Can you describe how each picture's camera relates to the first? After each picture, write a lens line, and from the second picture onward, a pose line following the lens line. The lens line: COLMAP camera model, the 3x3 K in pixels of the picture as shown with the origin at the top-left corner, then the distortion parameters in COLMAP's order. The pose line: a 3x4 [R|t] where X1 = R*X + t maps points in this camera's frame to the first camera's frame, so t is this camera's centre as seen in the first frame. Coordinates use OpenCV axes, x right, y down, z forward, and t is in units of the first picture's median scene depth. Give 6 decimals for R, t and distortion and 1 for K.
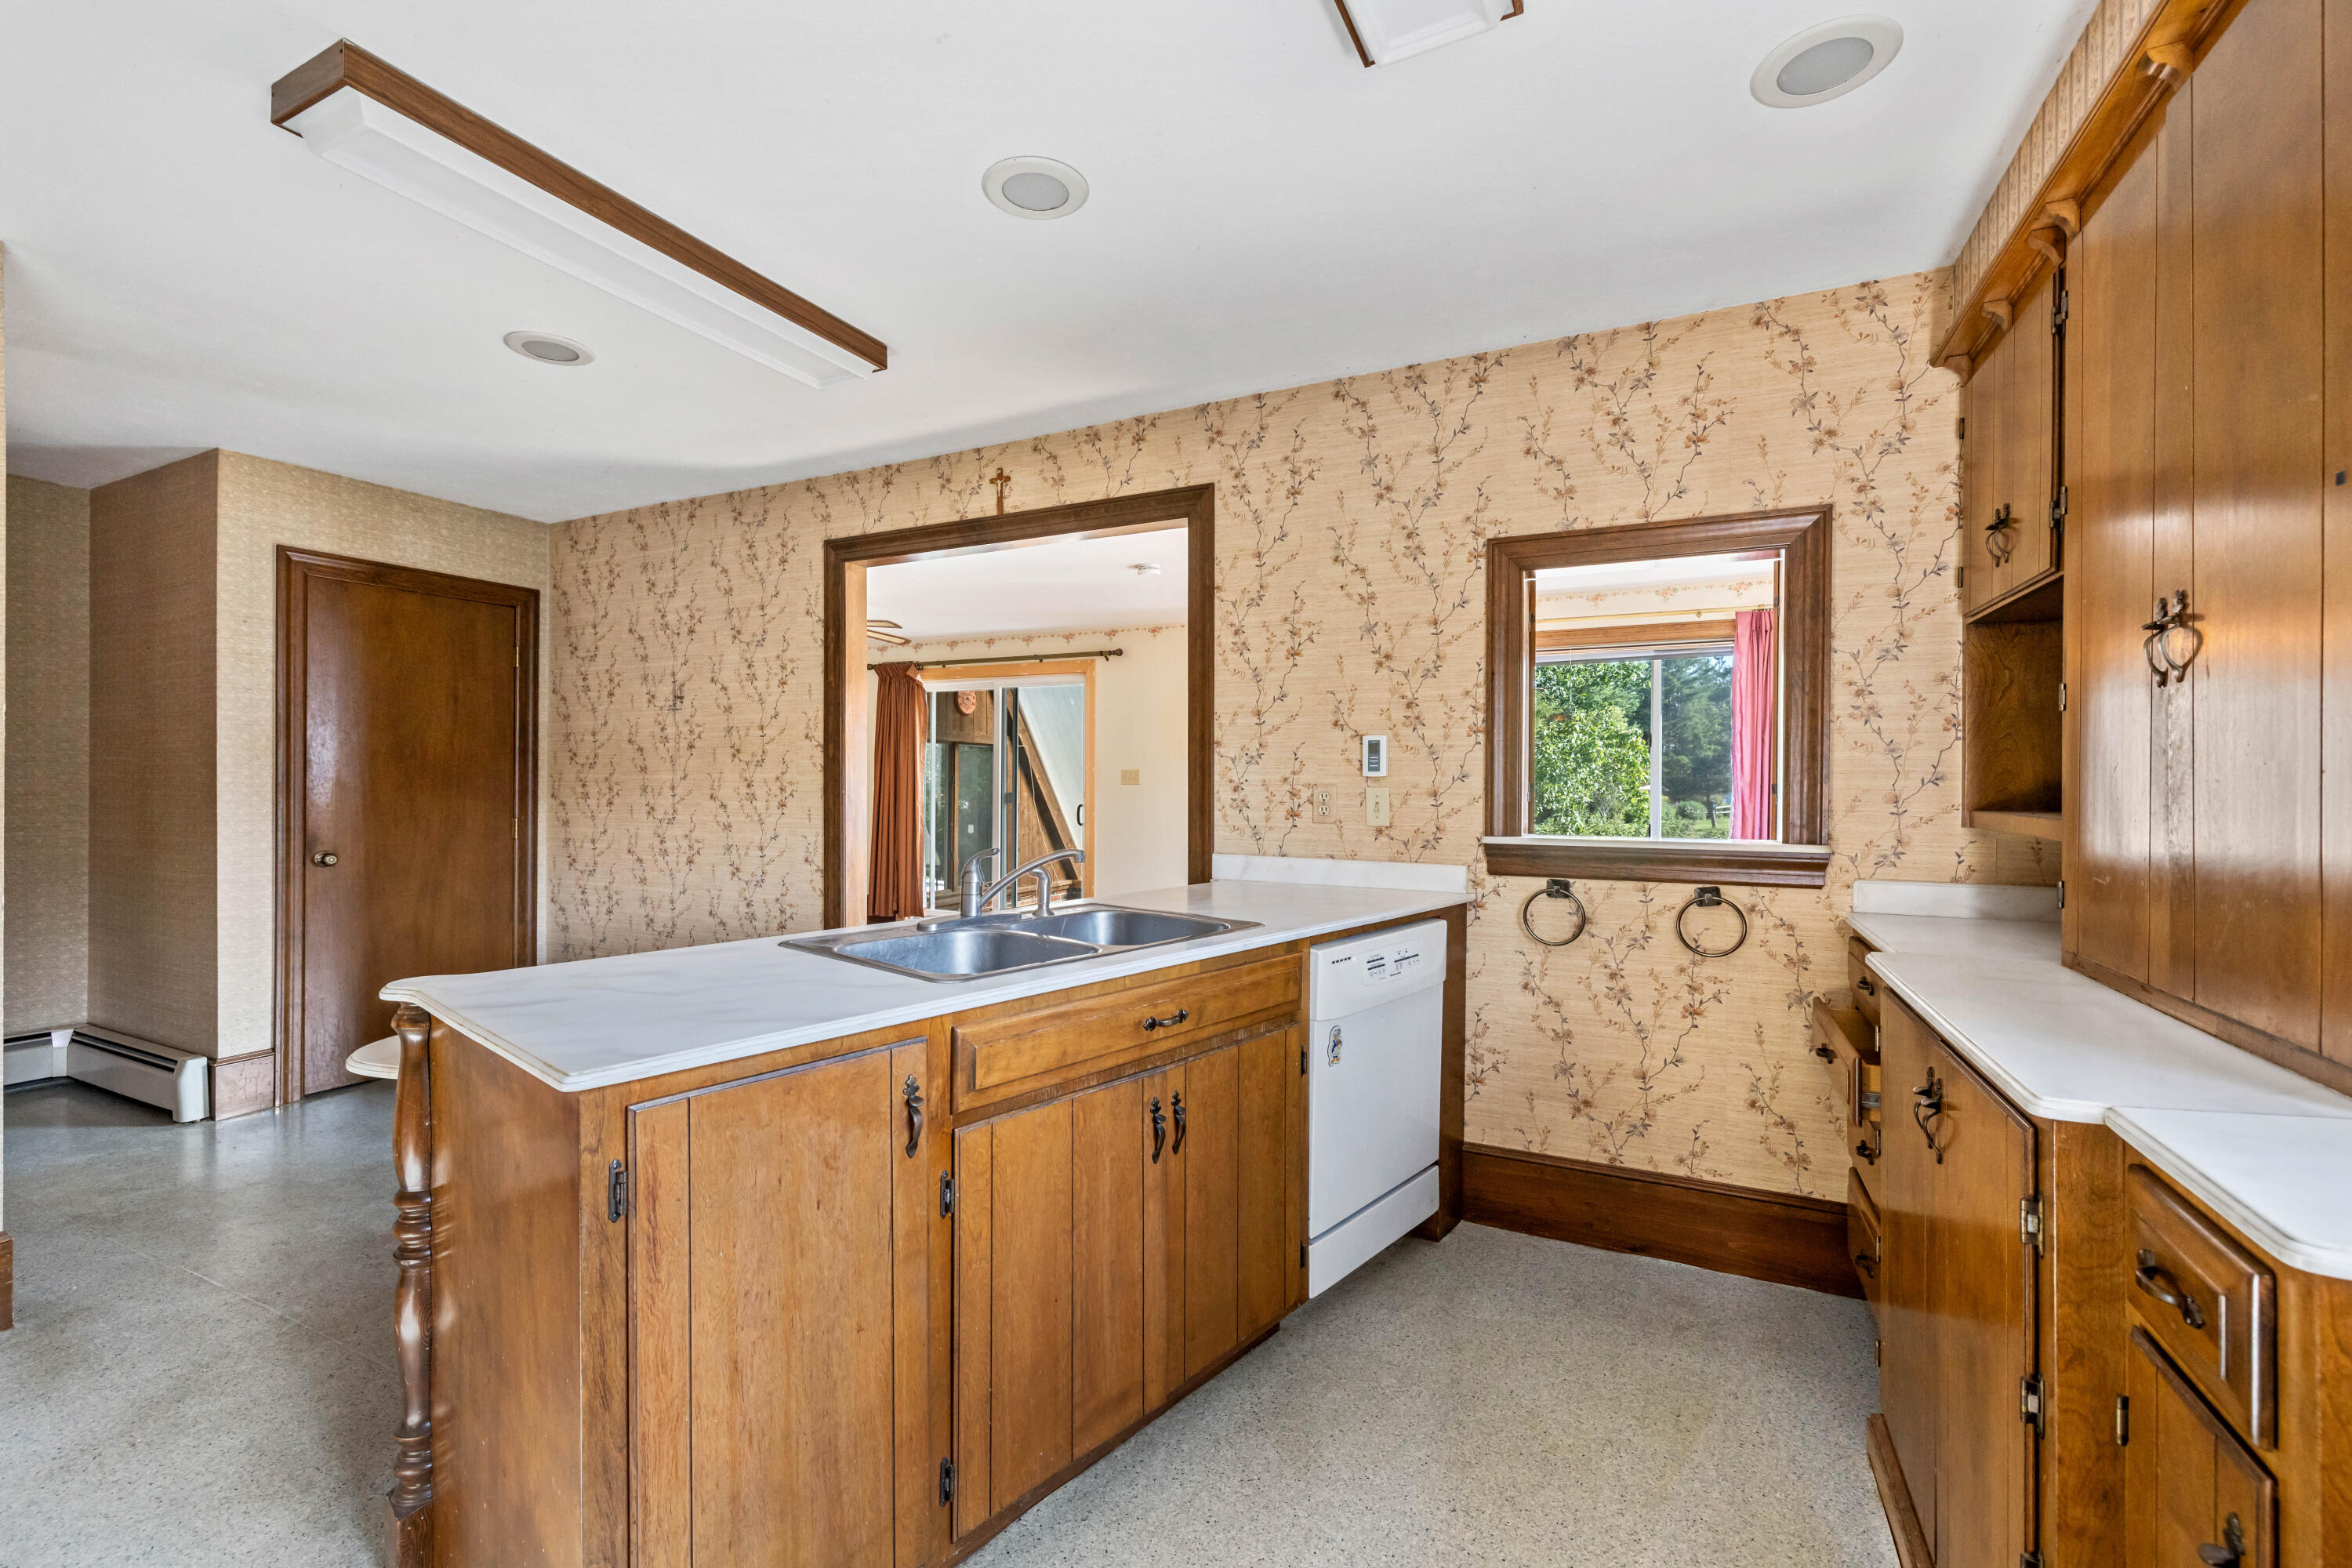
lens RADIAL K [[988.9, 0, 1178.5], [0, 988.9, 782.4], [0, 0, 1]] dist [-0.001024, 0.000447]
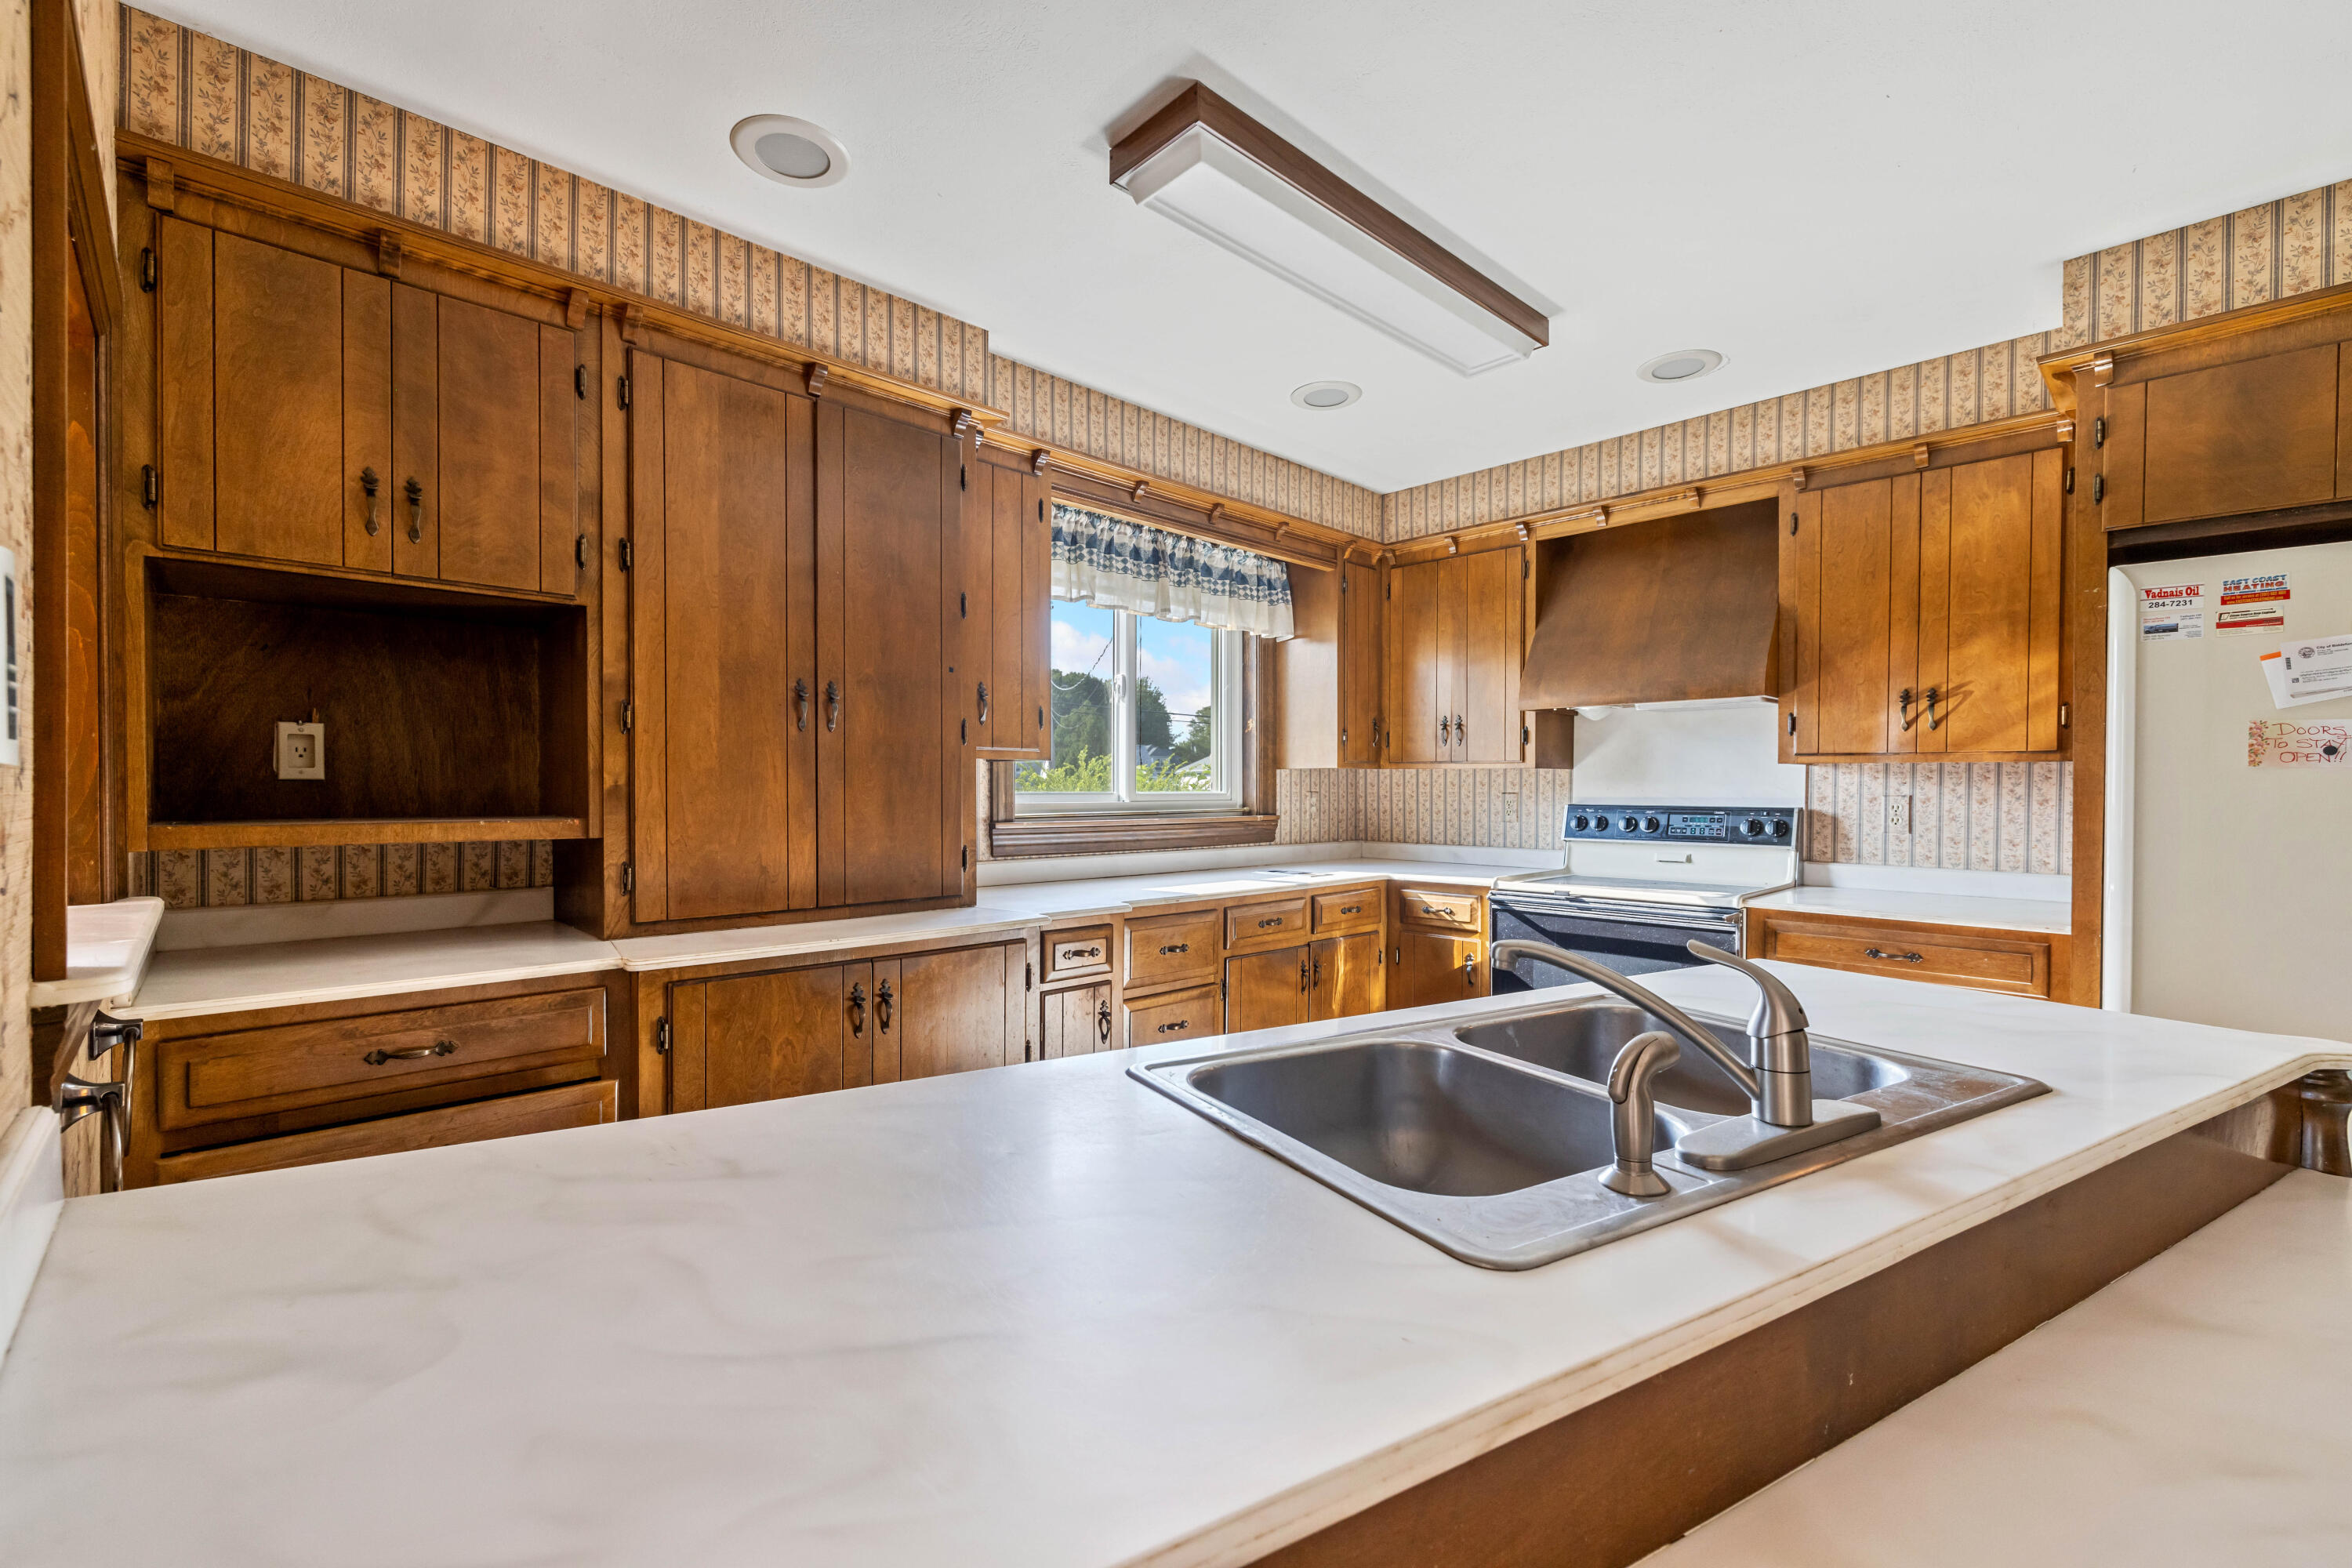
lens RADIAL K [[988.9, 0, 1155.4], [0, 988.9, 795.5], [0, 0, 1]] dist [-0.001024, 0.000447]
pose [[-0.935505, -0.008960, 0.353199, -0.082018], [-0.005513, 0.999927, 0.010765, -0.003754], [-0.353269, 0.008124, -0.935486, 1.096818]]
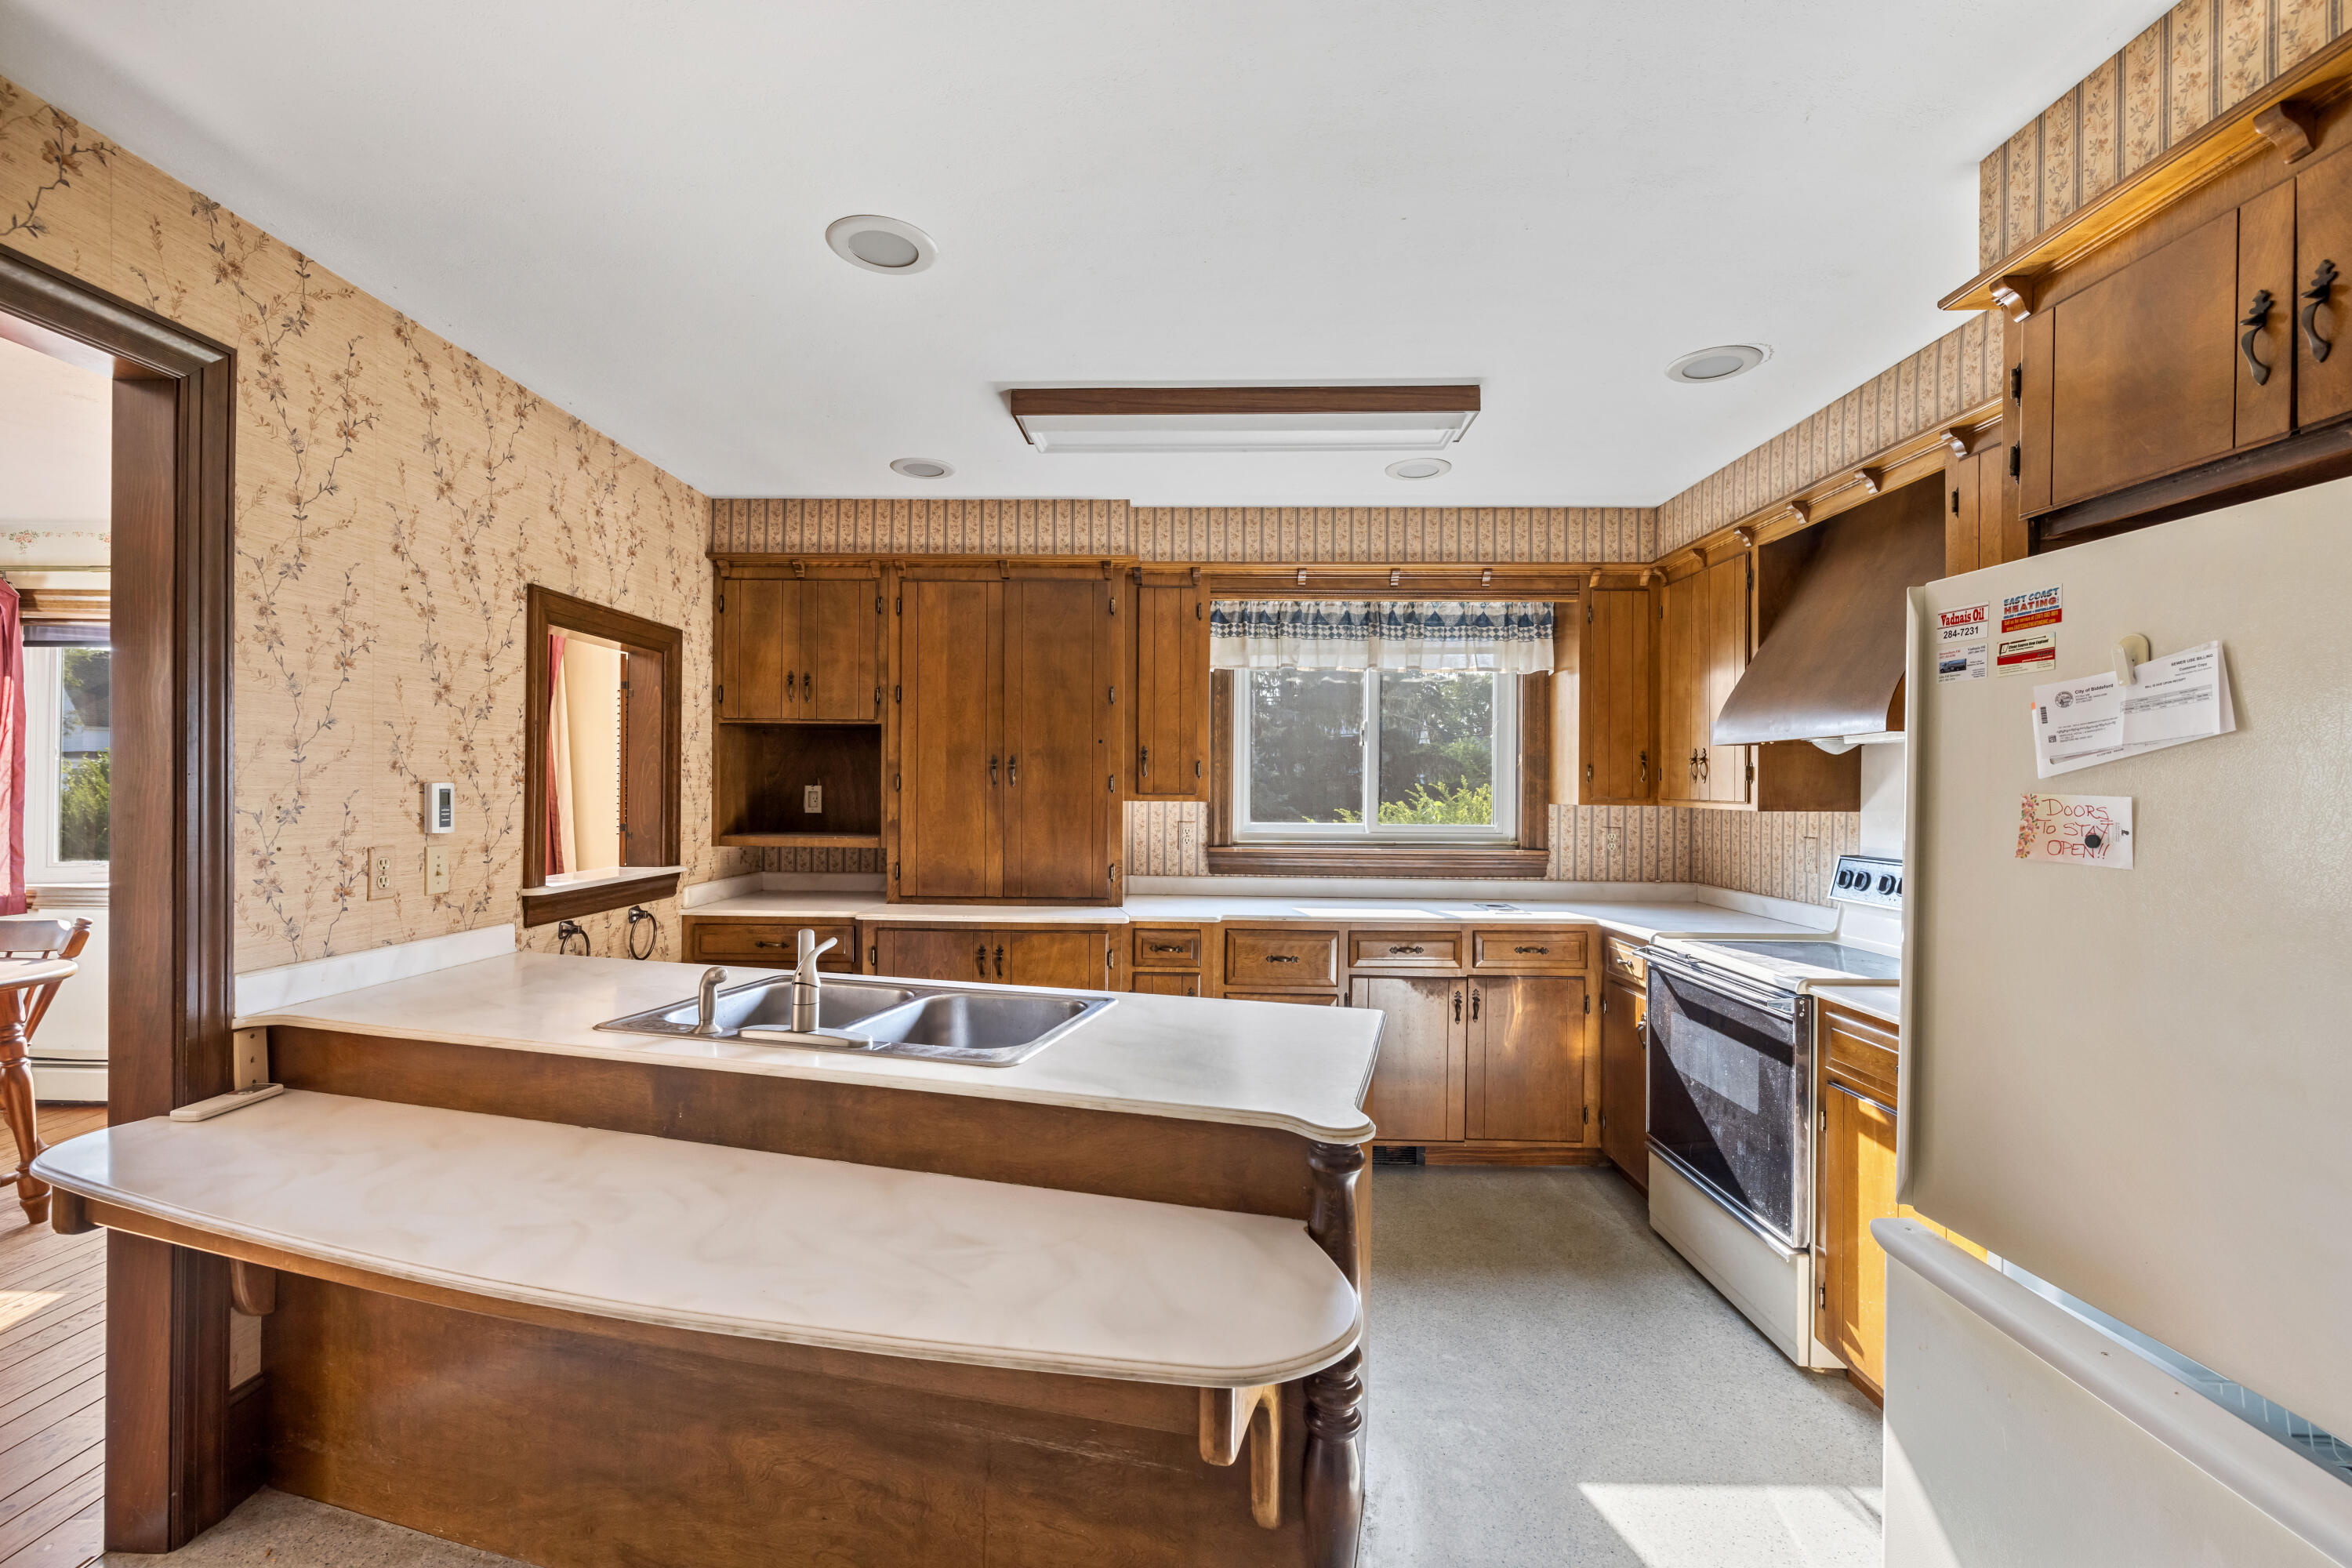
lens RADIAL K [[988.9, 0, 1156.6], [0, 988.9, 786.0], [0, 0, 1]] dist [-0.001024, 0.000447]
pose [[-0.408995, -0.006328, 0.912515, -0.787926], [-0.007900, 0.999963, 0.003393, -0.052121], [-0.912502, -0.005821, -0.409030, 0.793656]]
